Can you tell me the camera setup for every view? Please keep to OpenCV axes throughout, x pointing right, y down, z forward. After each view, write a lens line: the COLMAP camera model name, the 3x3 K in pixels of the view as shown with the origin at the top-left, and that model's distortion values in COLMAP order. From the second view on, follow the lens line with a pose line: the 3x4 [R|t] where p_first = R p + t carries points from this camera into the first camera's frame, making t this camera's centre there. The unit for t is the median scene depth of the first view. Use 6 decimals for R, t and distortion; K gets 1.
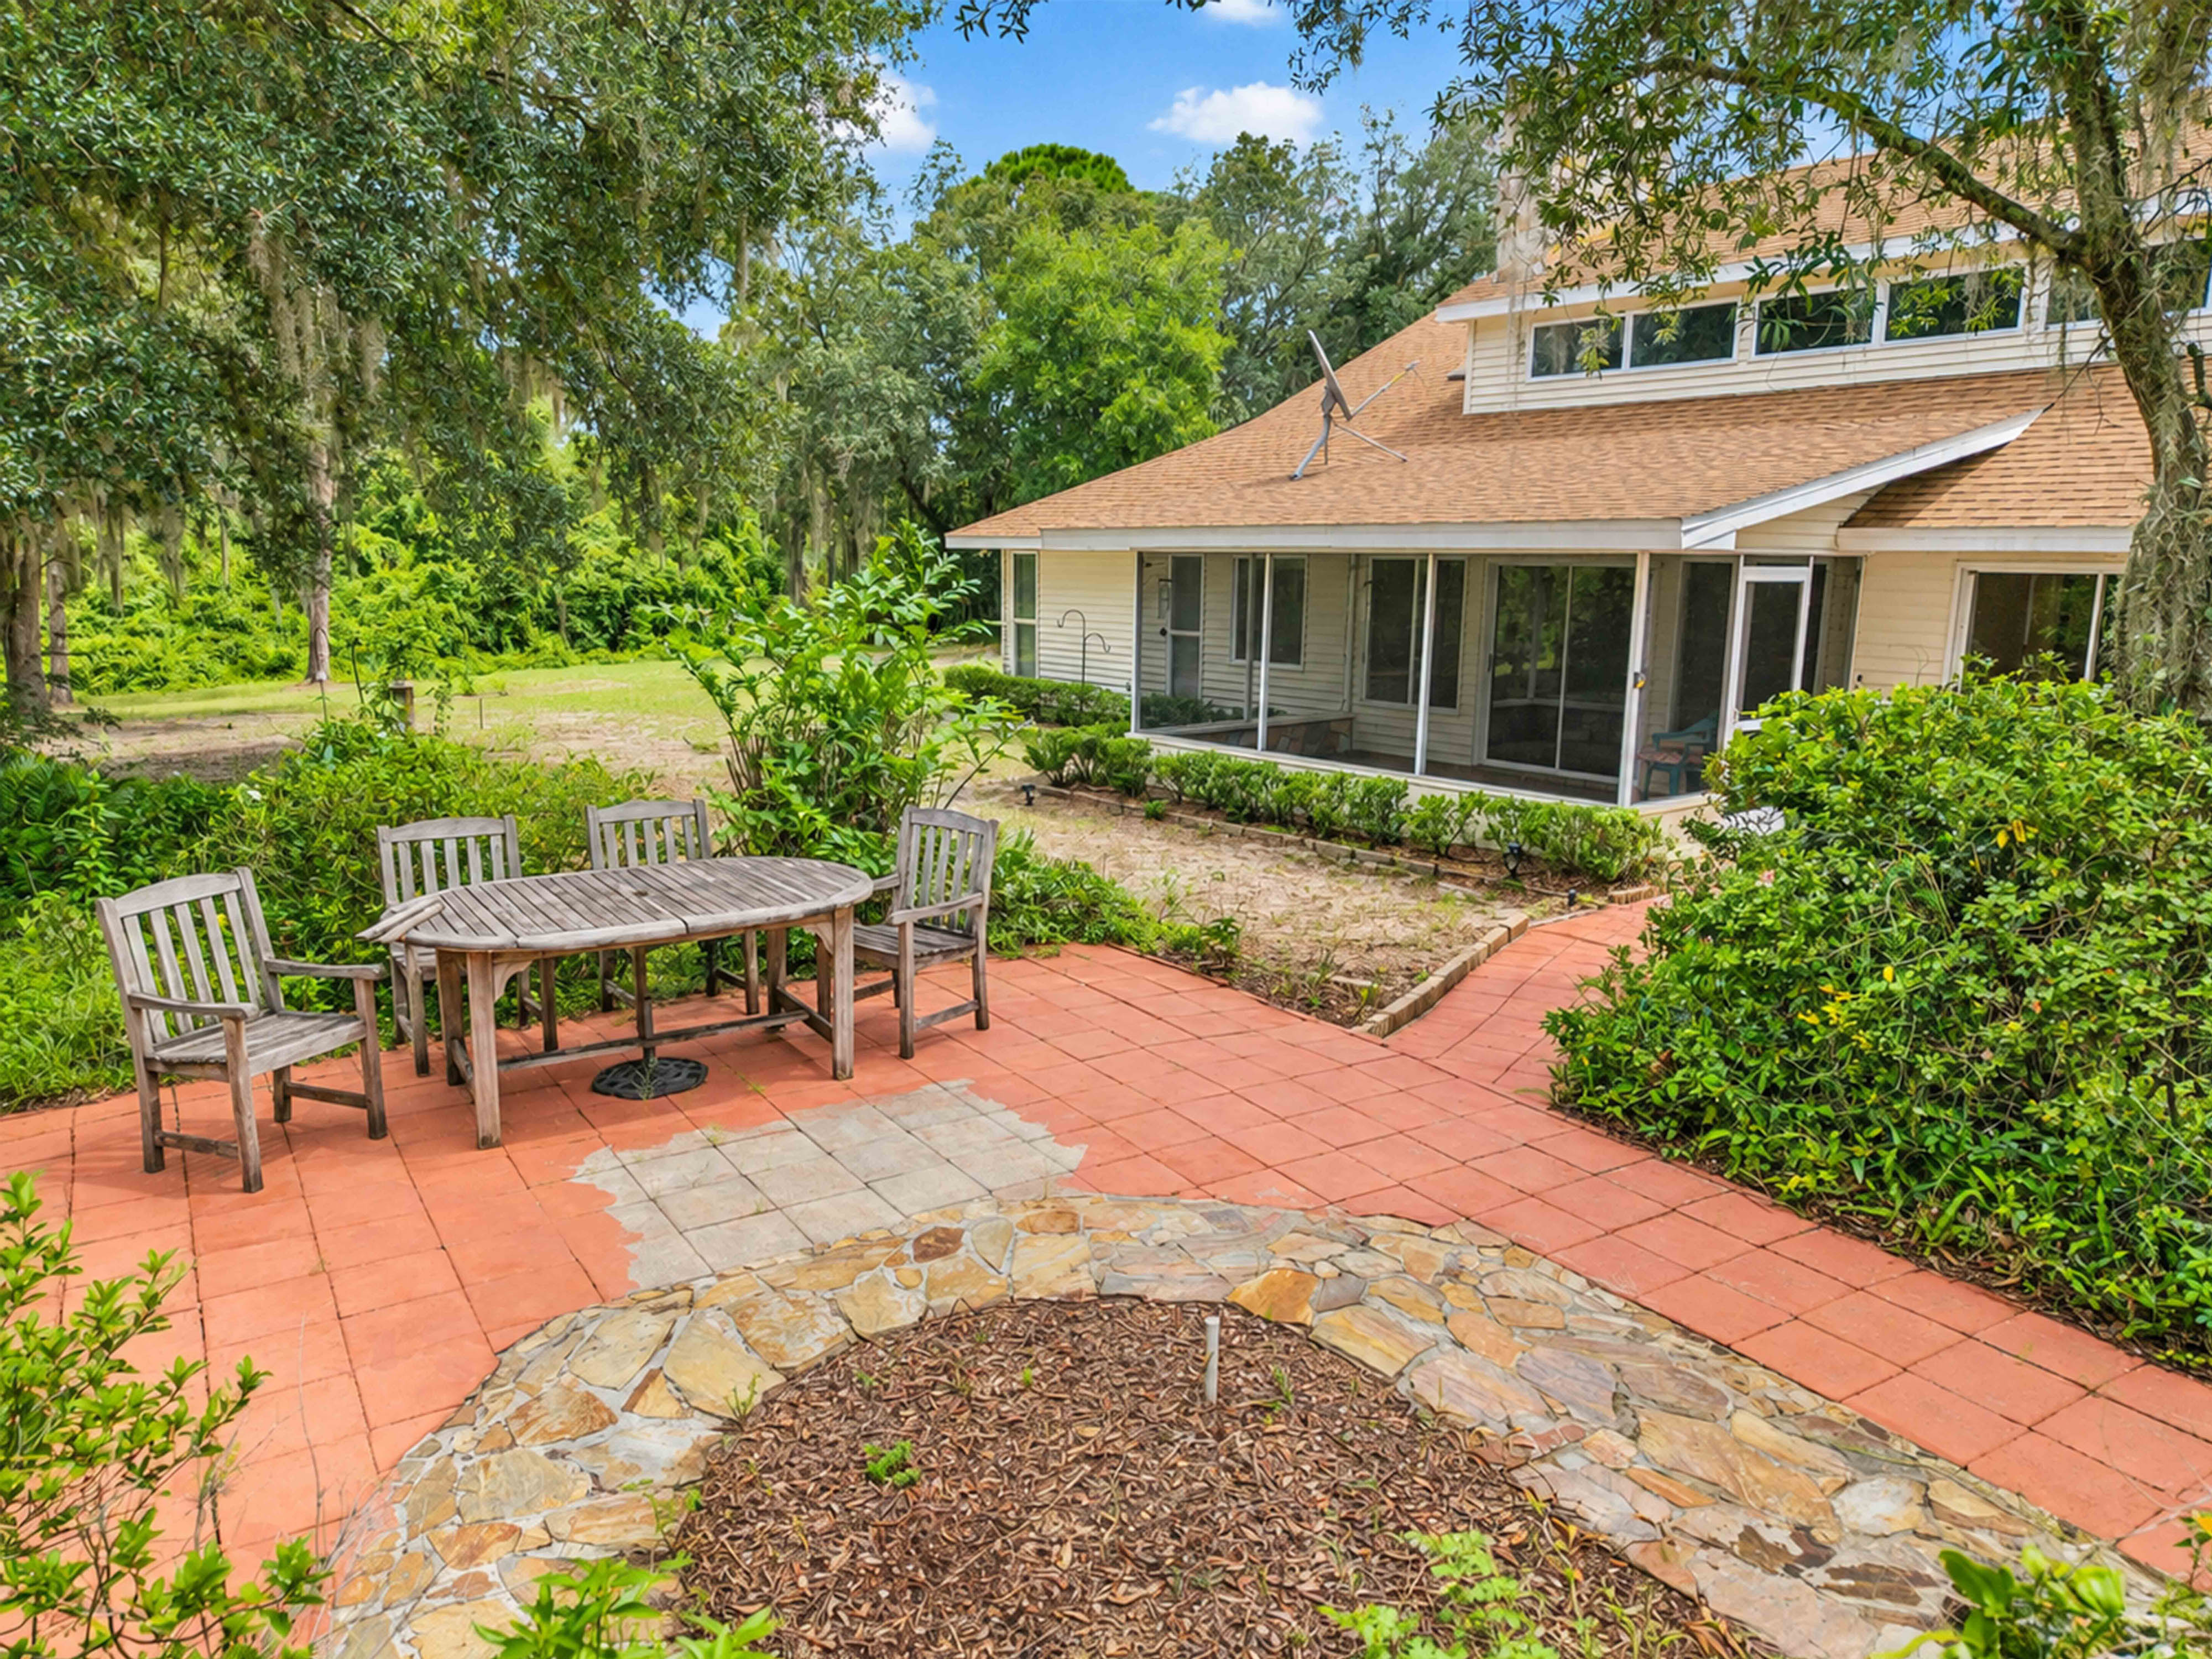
lens RADIAL K [[1507.2, 0, 1117.5], [0, 1507.2, 839.0], [0, 0, 1]] dist [0.024112, -0.021971]
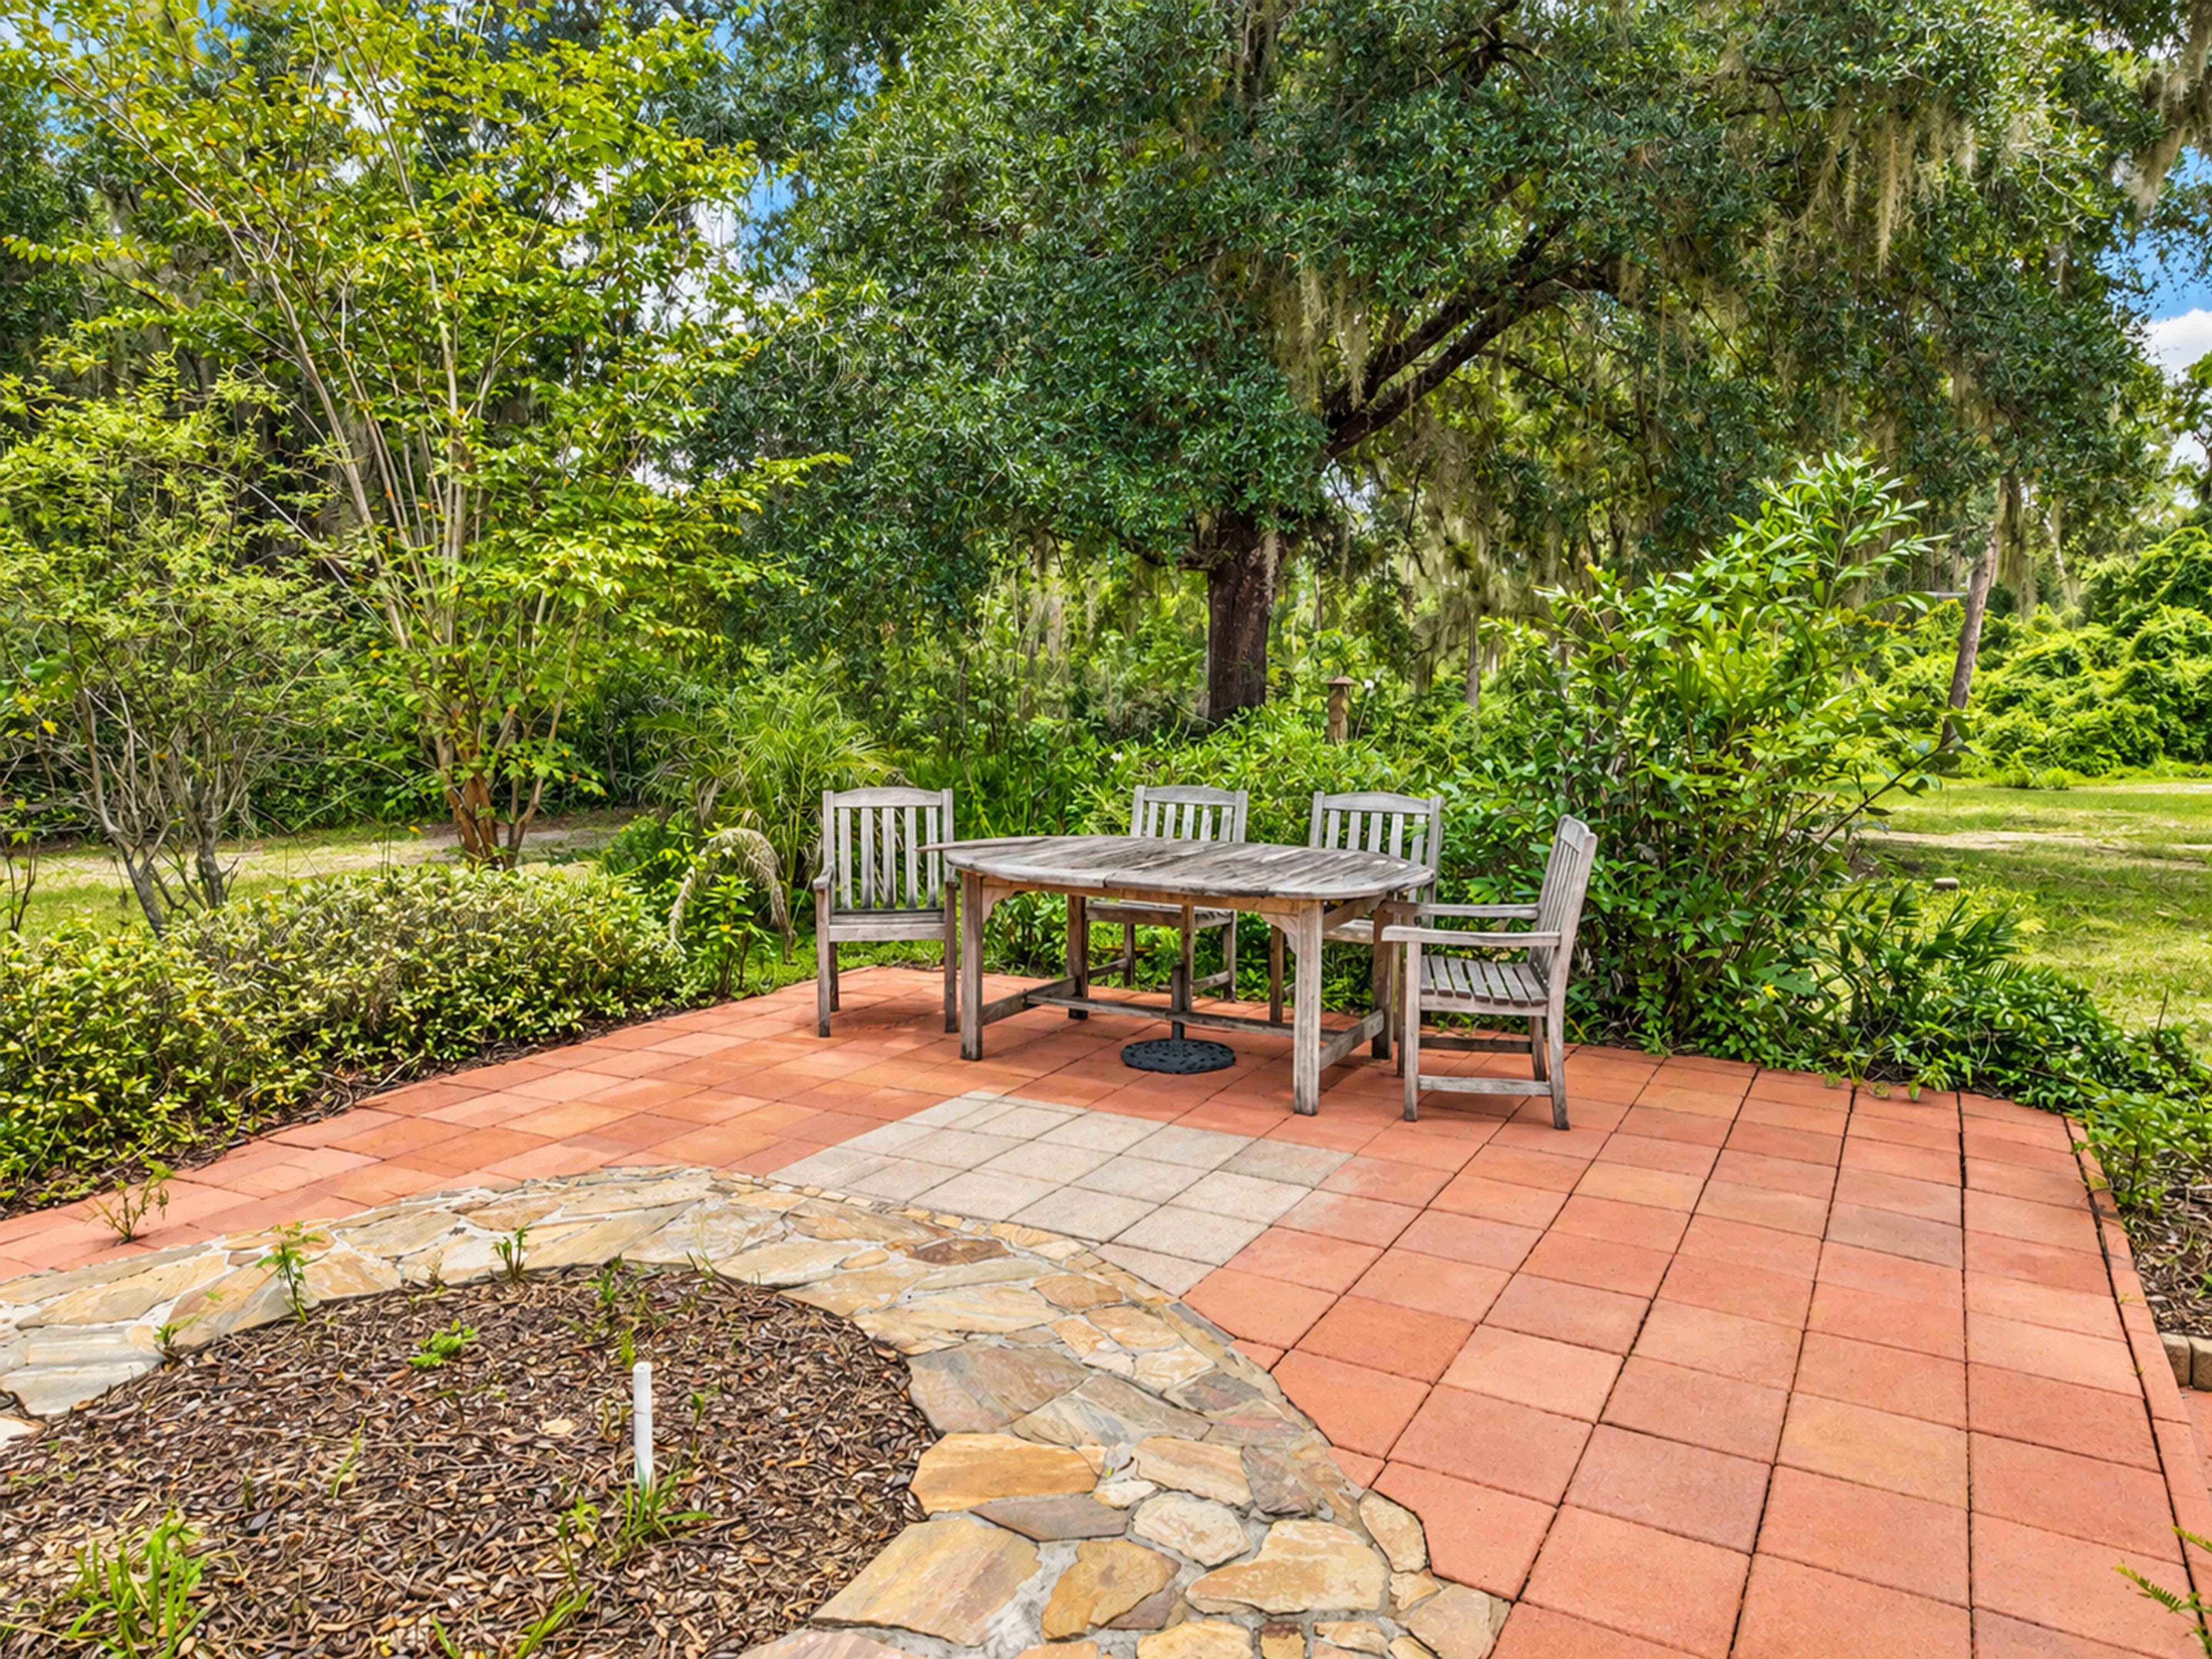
lens RADIAL K [[1507.2, 0, 1110.6], [0, 1507.2, 826.4], [0, 0, 1]] dist [0.024112, -0.021971]
pose [[0.473547, 0.092126, -0.875937, 0.512344], [-0.164410, 0.986280, 0.014849, 0.008485], [0.865288, 0.136982, 0.482196, 0.523115]]
